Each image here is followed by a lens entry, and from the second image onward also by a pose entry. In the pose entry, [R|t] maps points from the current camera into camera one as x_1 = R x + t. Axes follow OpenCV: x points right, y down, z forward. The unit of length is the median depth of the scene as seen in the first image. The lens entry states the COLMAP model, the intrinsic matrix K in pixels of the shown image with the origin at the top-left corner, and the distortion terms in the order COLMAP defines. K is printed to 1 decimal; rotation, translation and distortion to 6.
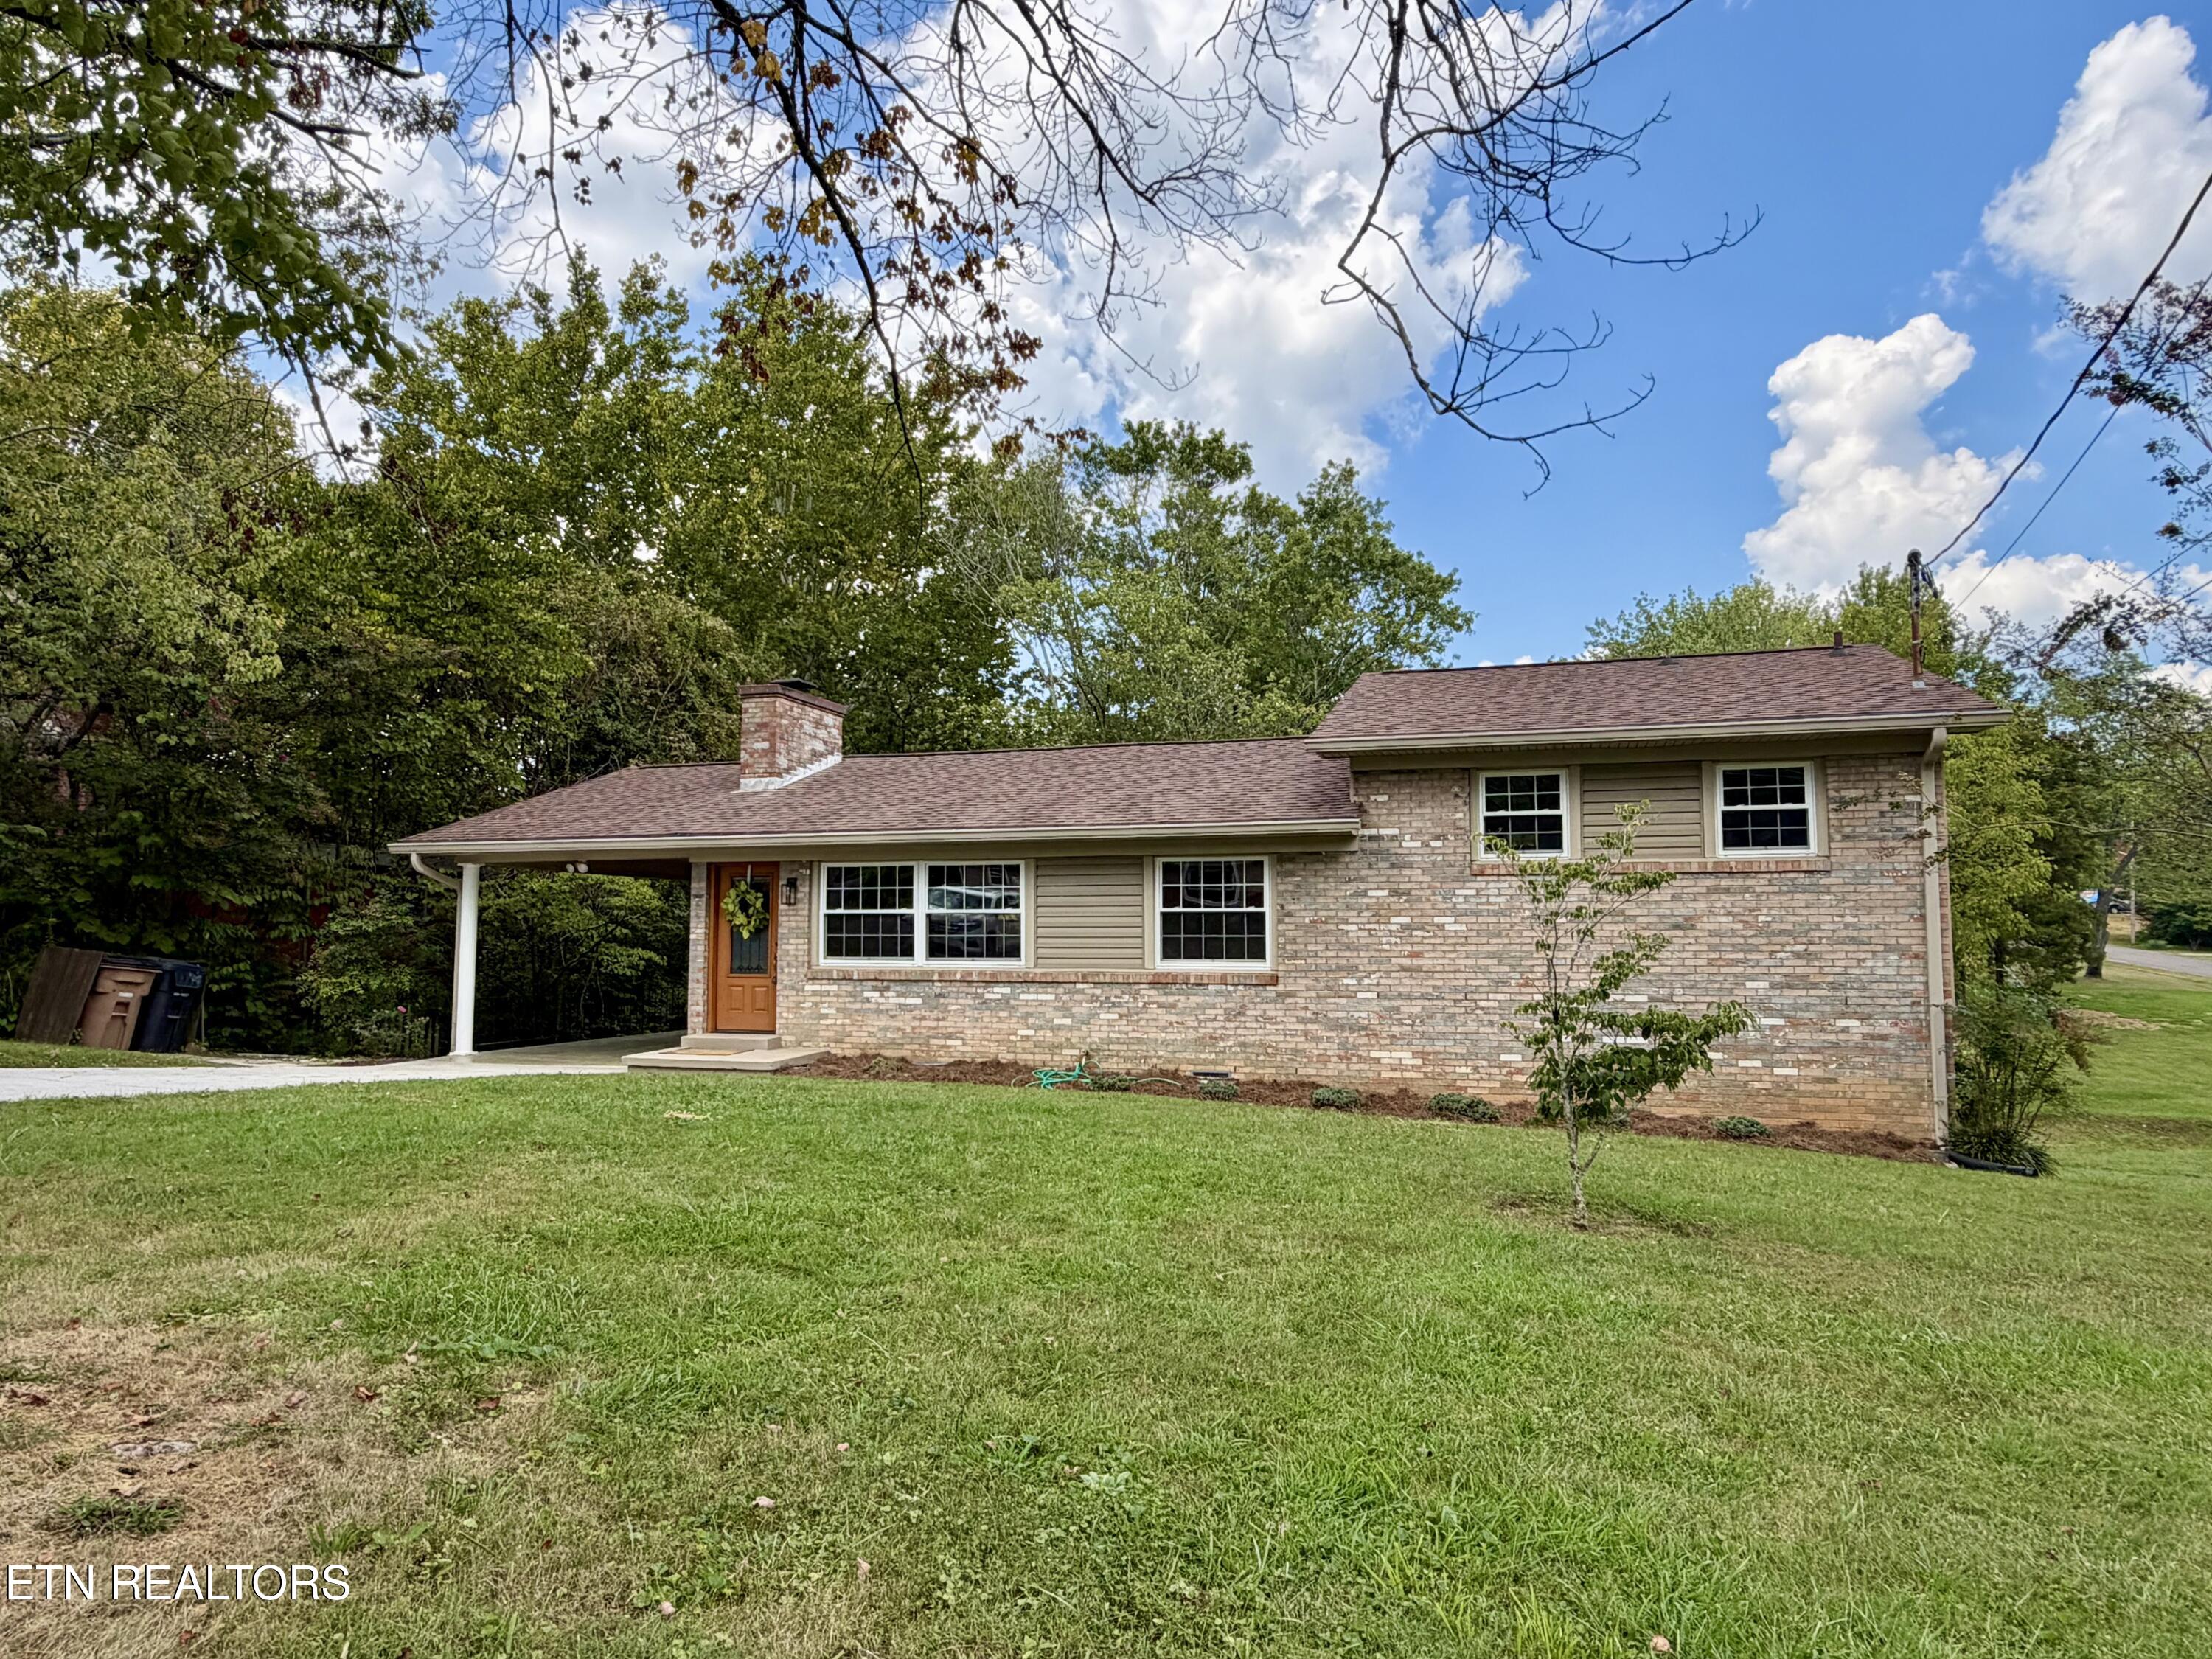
lens RADIAL K [[1342.0, 0, 1112.3], [0, 1342.0, 820.6], [0, 0, 1]] dist [-0.003081, 0.010230]
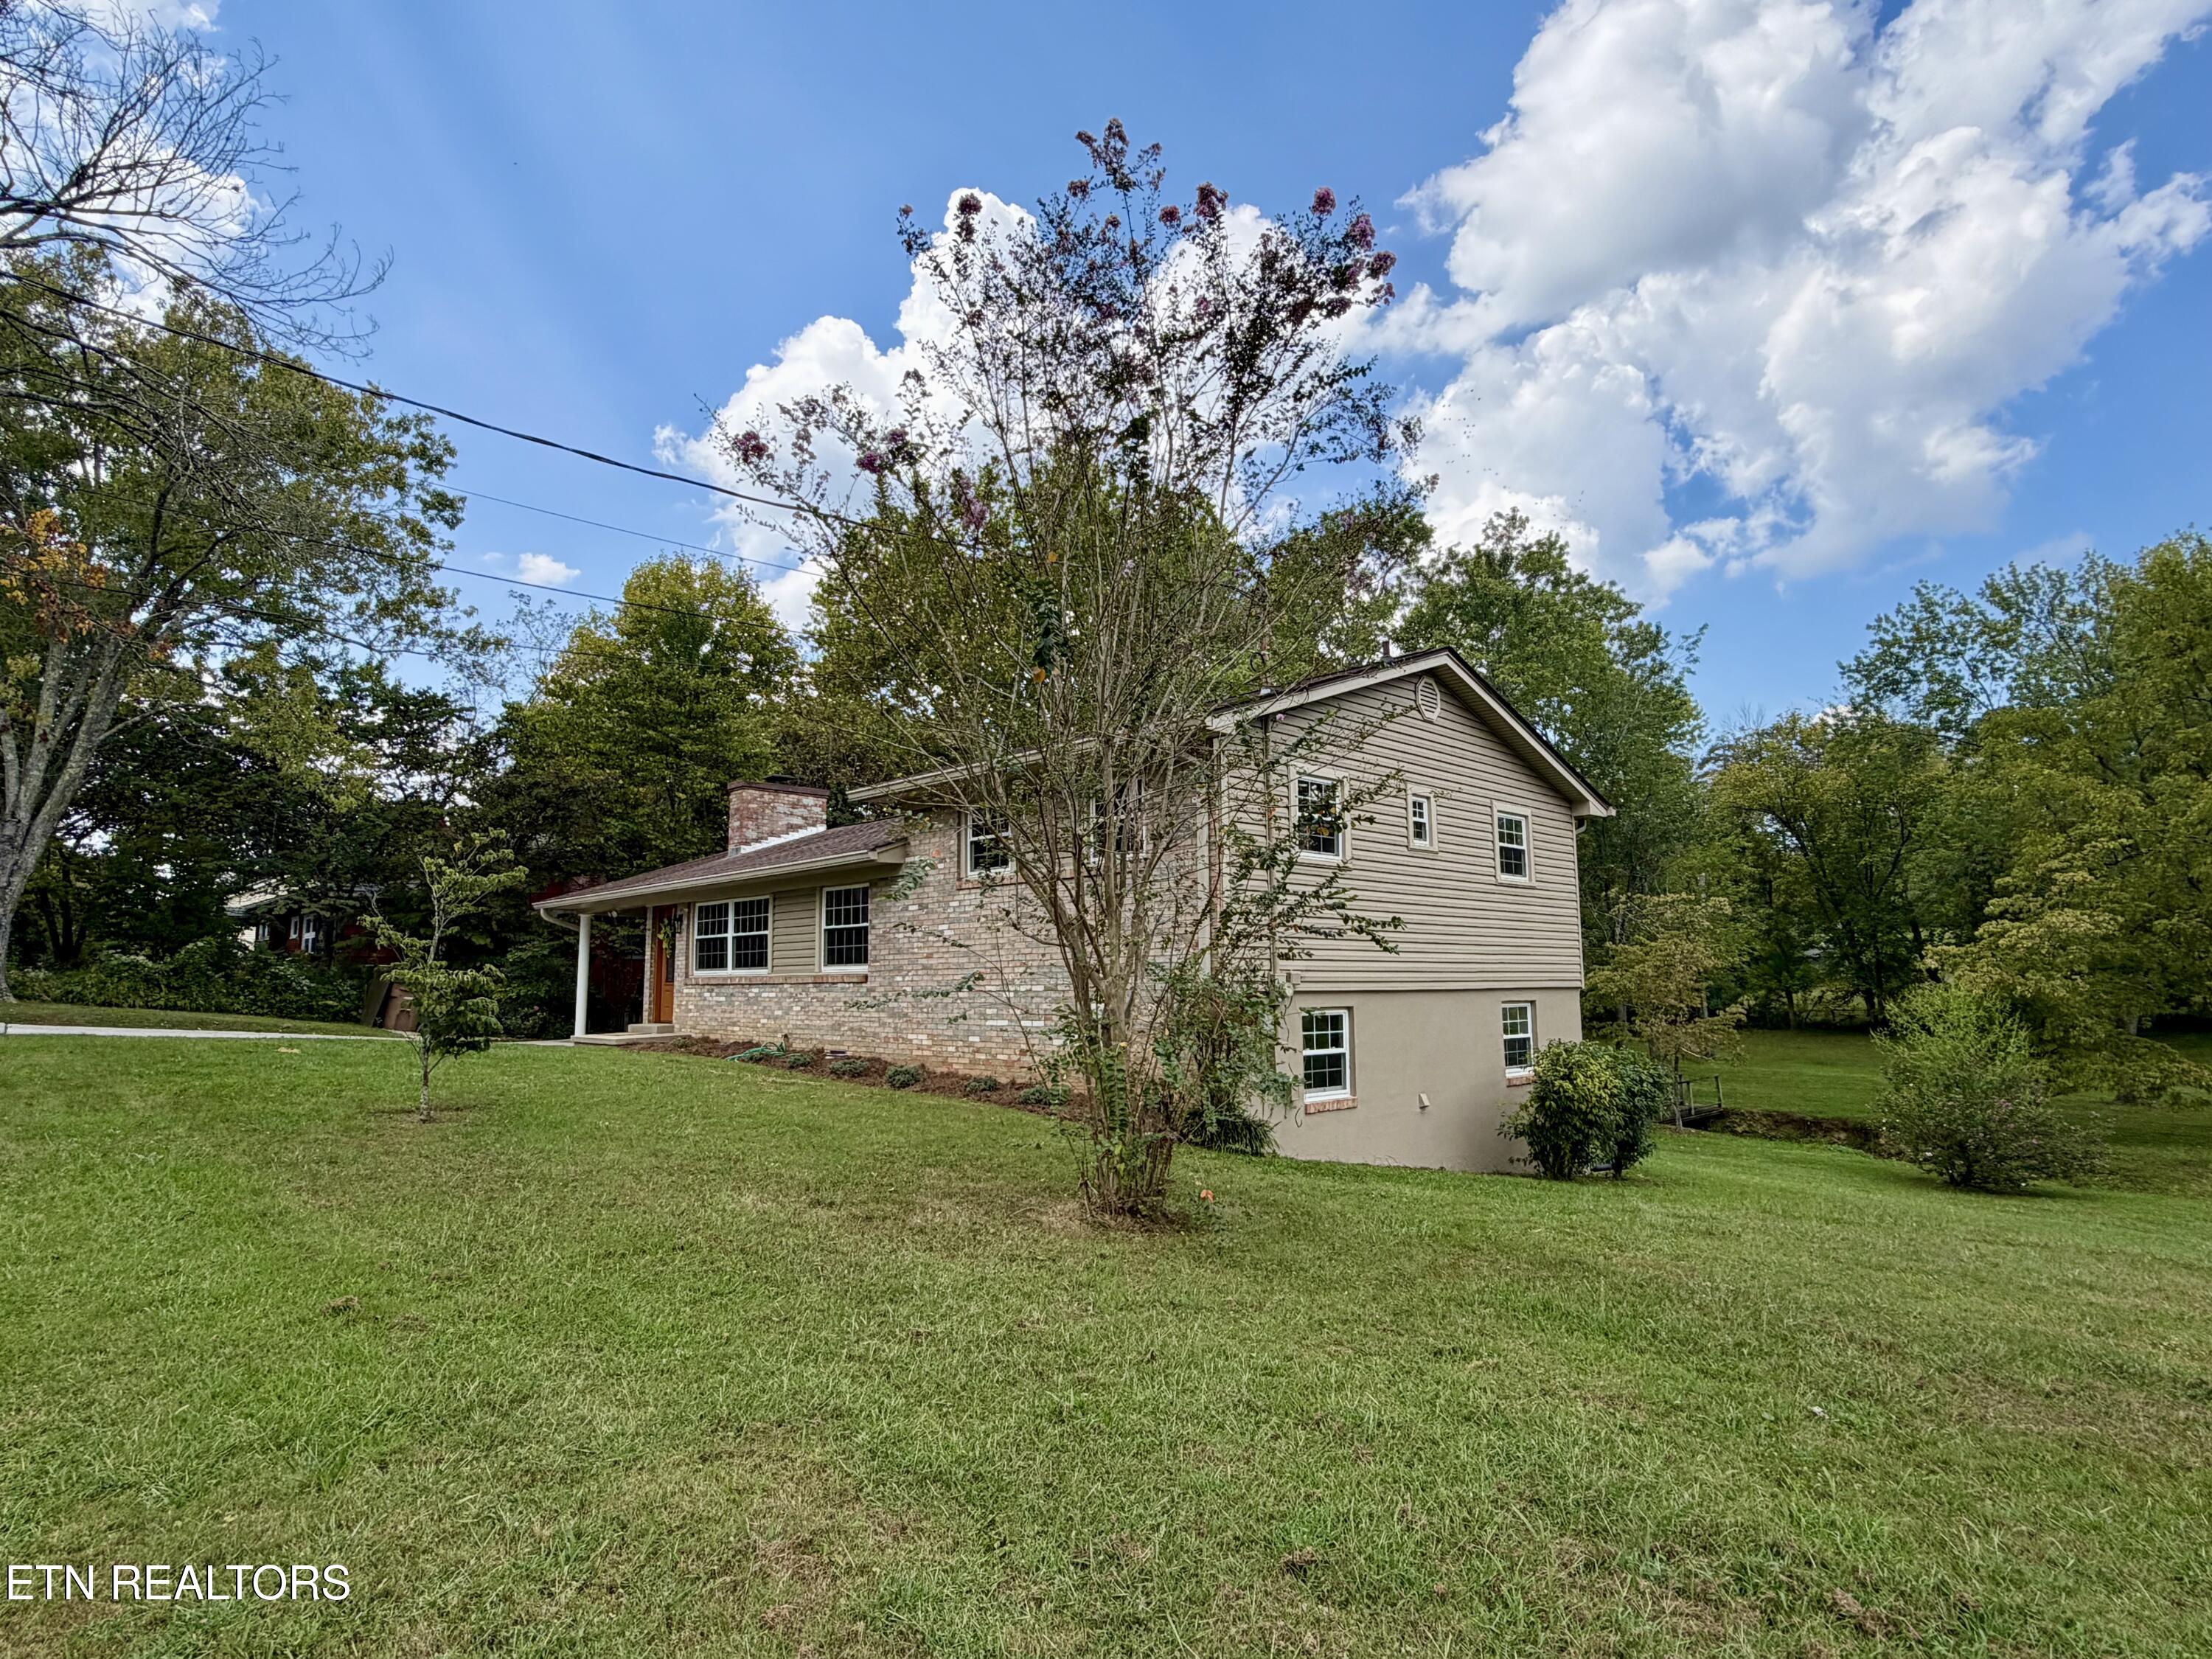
lens RADIAL K [[1174.0, 0, 1107.6], [0, 1174.0, 823.1], [0, 0, 1]] dist [0.002422, -0.000178]
pose [[0.882163, -0.073577, -0.465162, 0.830474], [0.051532, 0.996870, -0.059952, 0.047698], [0.468117, 0.028916, 0.883193, 0.105451]]
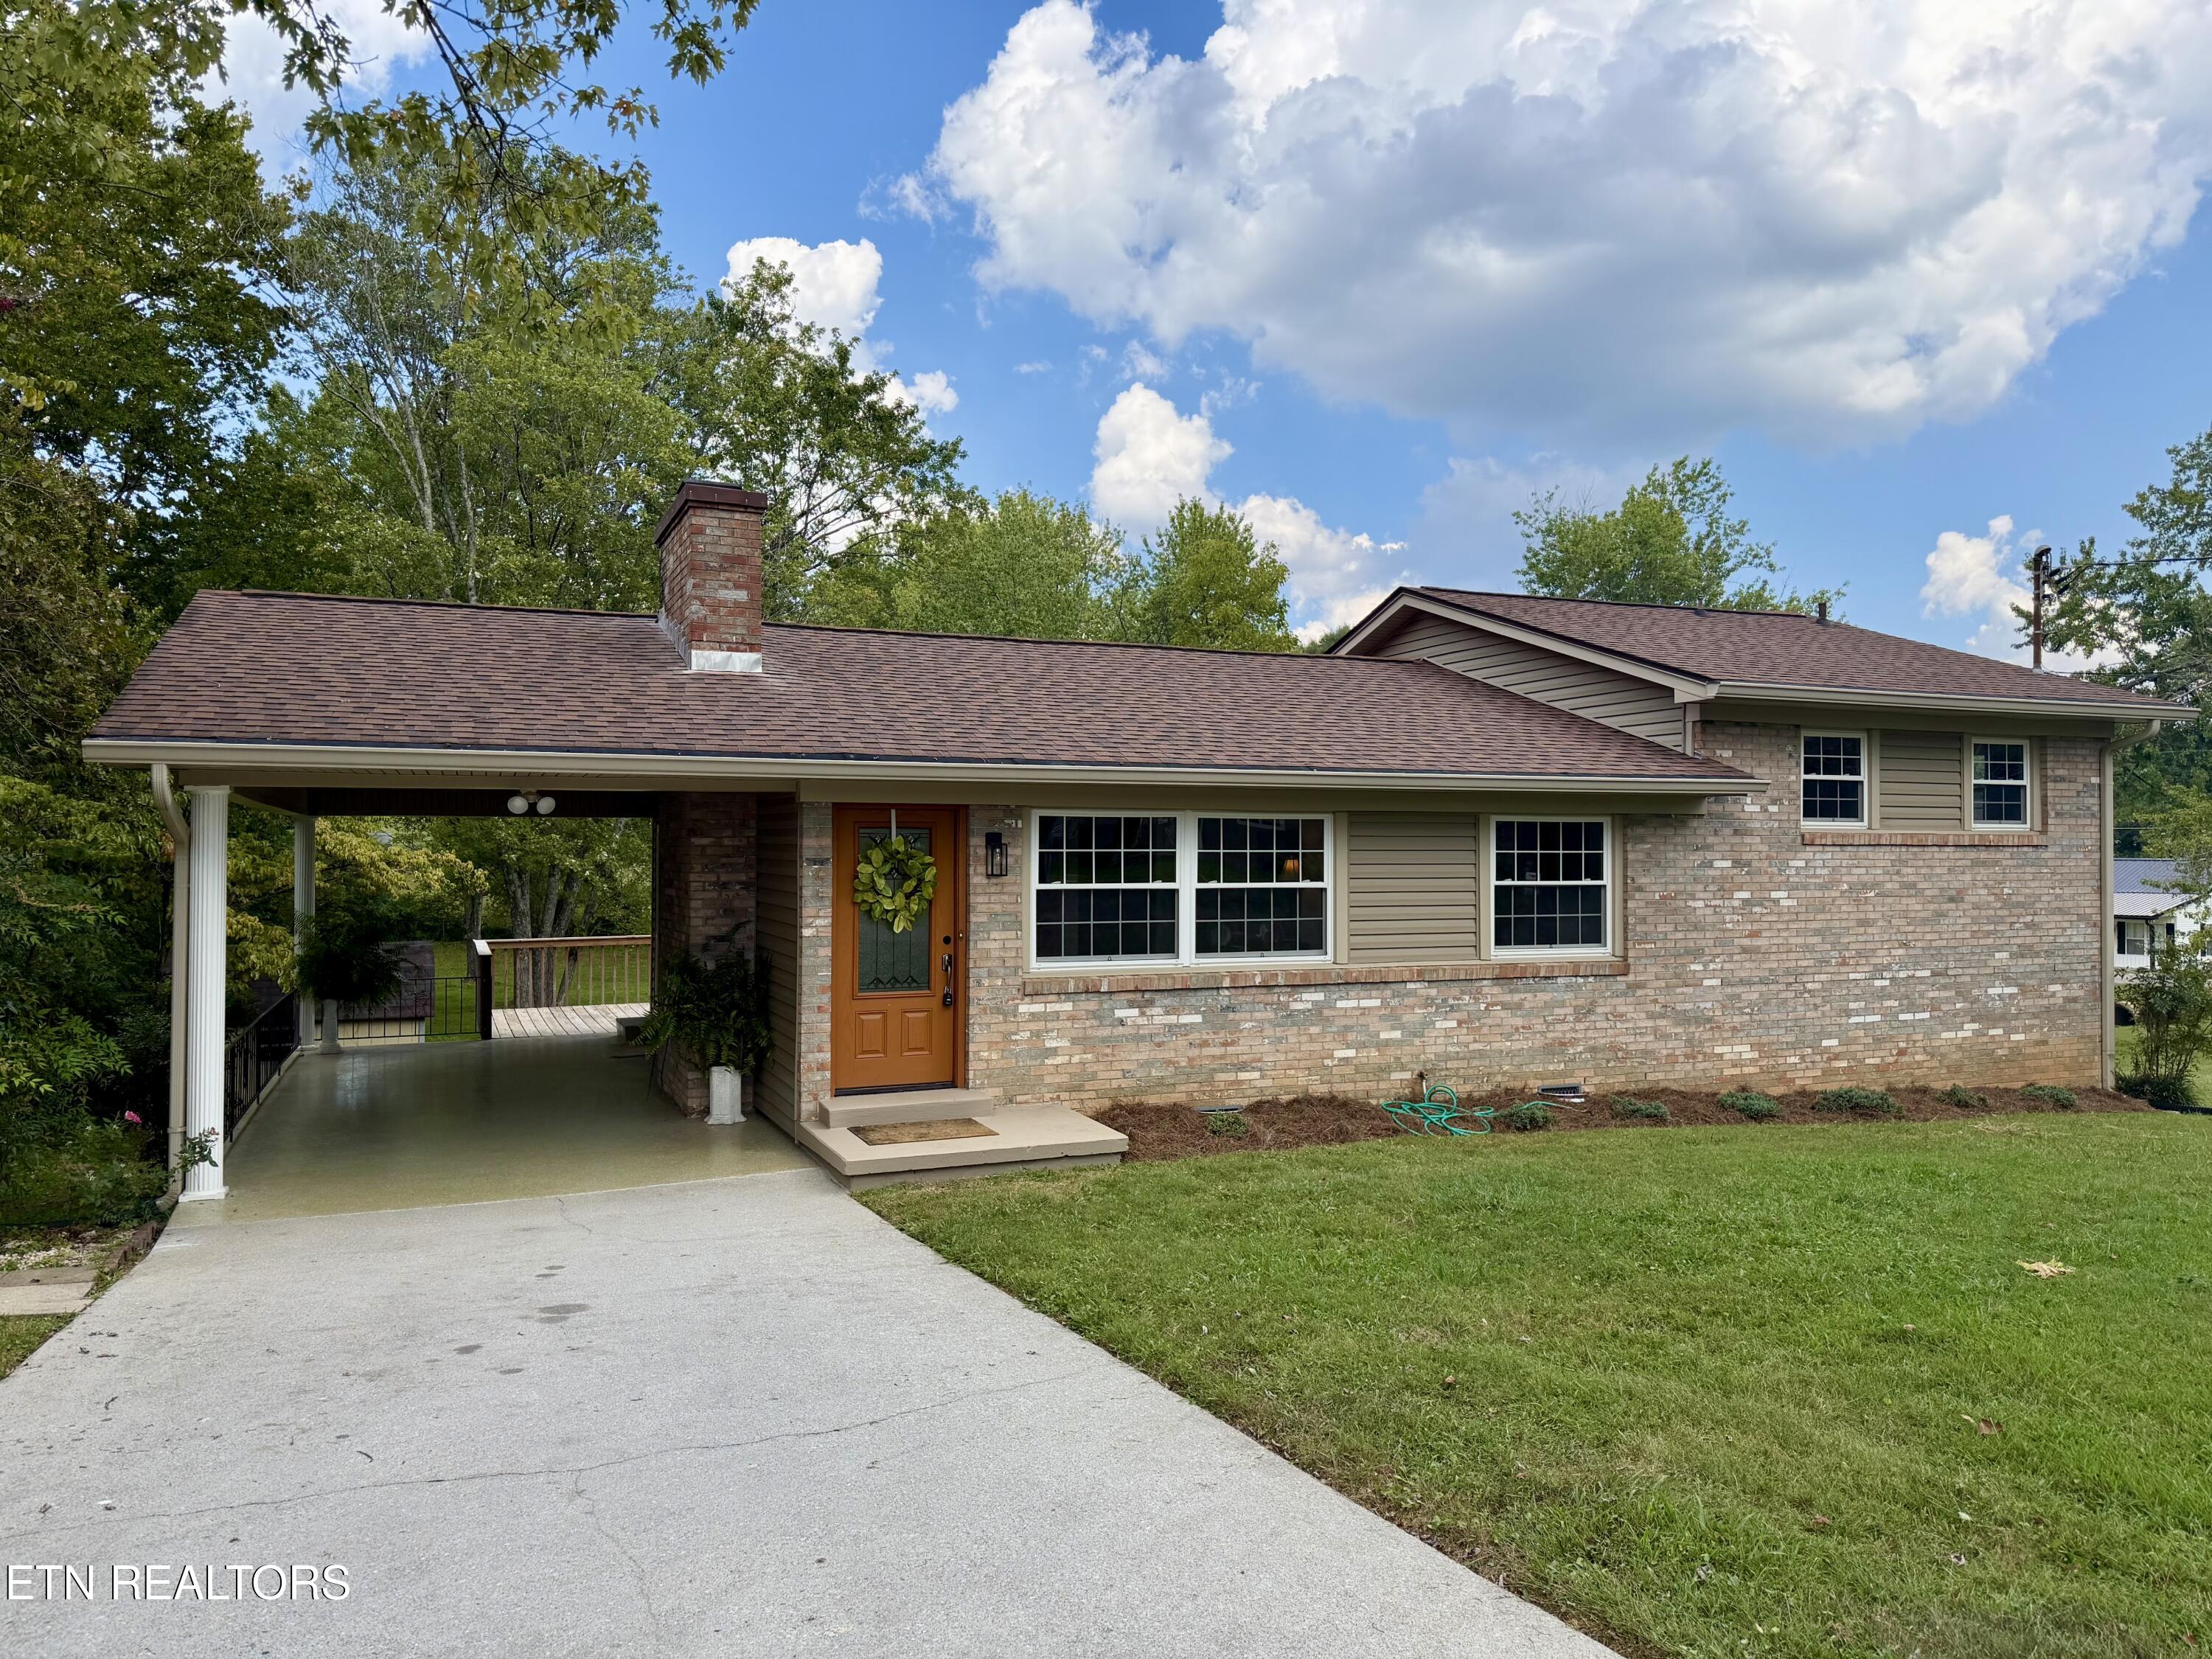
lens RADIAL K [[1533.0, 0, 1090.7], [0, 1533.0, 831.4], [0, 0, 1]] dist [0.065954, -0.069282]
pose [[0.765752, 0.007974, 0.643087, -0.715065], [-0.055692, 0.996989, 0.053953, 0.002026], [-0.640720, -0.077129, 0.763891, 0.475173]]
